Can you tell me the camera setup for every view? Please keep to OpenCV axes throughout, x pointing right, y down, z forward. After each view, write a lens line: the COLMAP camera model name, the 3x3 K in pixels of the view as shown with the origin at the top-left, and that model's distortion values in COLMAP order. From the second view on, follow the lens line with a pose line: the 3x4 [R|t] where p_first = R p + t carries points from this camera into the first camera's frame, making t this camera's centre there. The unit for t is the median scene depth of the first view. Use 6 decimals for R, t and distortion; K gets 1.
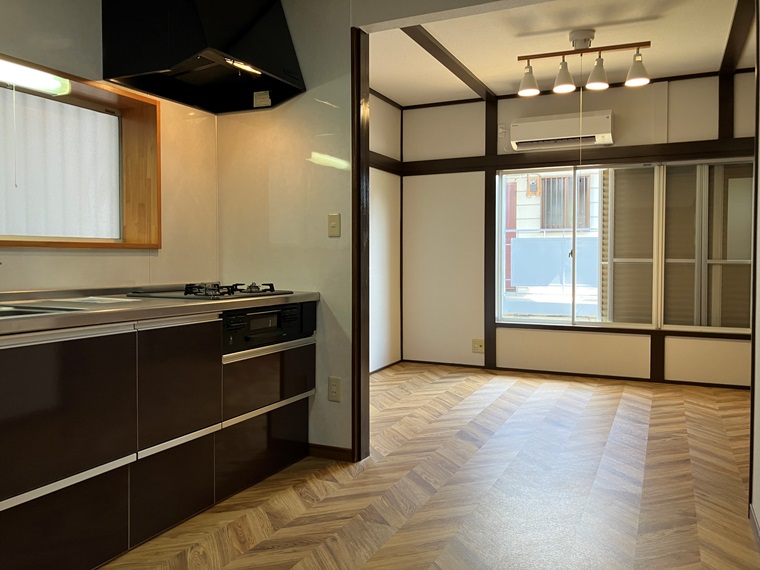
lens RADIAL K [[640.3, 0, 379.5], [0, 640.3, 273.1], [0, 0, 1]] dist [0.007650, -0.003385]
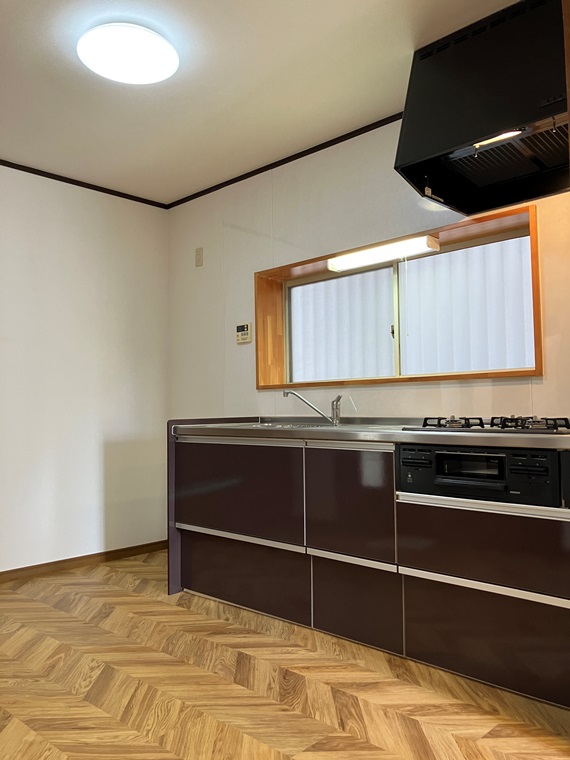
lens RADIAL K [[640.3, 0, 285.0], [0, 640.3, 380.0], [0, 0, 1]] dist [0.007650, -0.003385]
pose [[-0.330030, -0.045402, -0.942878, 0.683685], [-0.018587, 0.998962, -0.041597, 0.010219], [0.943787, 0.003798, -0.330531, 1.159367]]
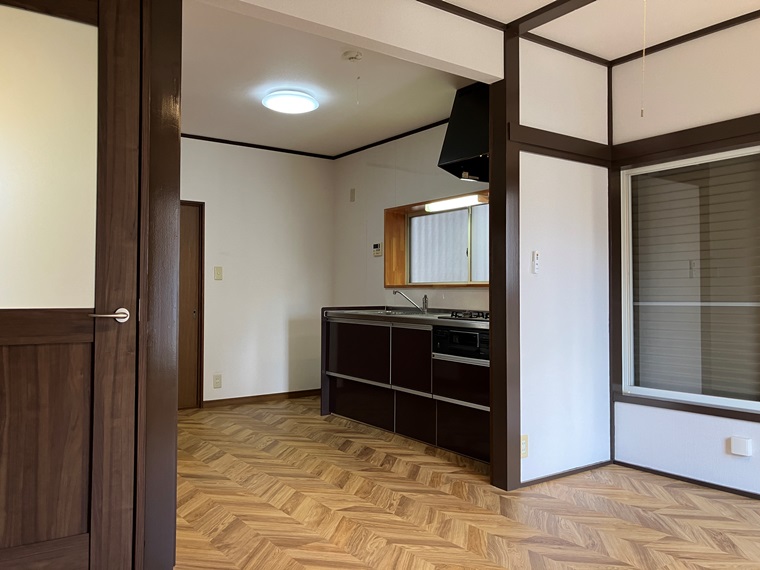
lens RADIAL K [[640.3, 0, 379.5], [0, 640.3, 273.1], [0, 0, 1]] dist [0.007650, -0.003385]
pose [[-0.499020, -0.031758, -0.866008, 1.237389], [-0.034591, 0.999262, -0.016712, -0.040997], [0.865900, 0.021617, -0.499750, 1.699520]]
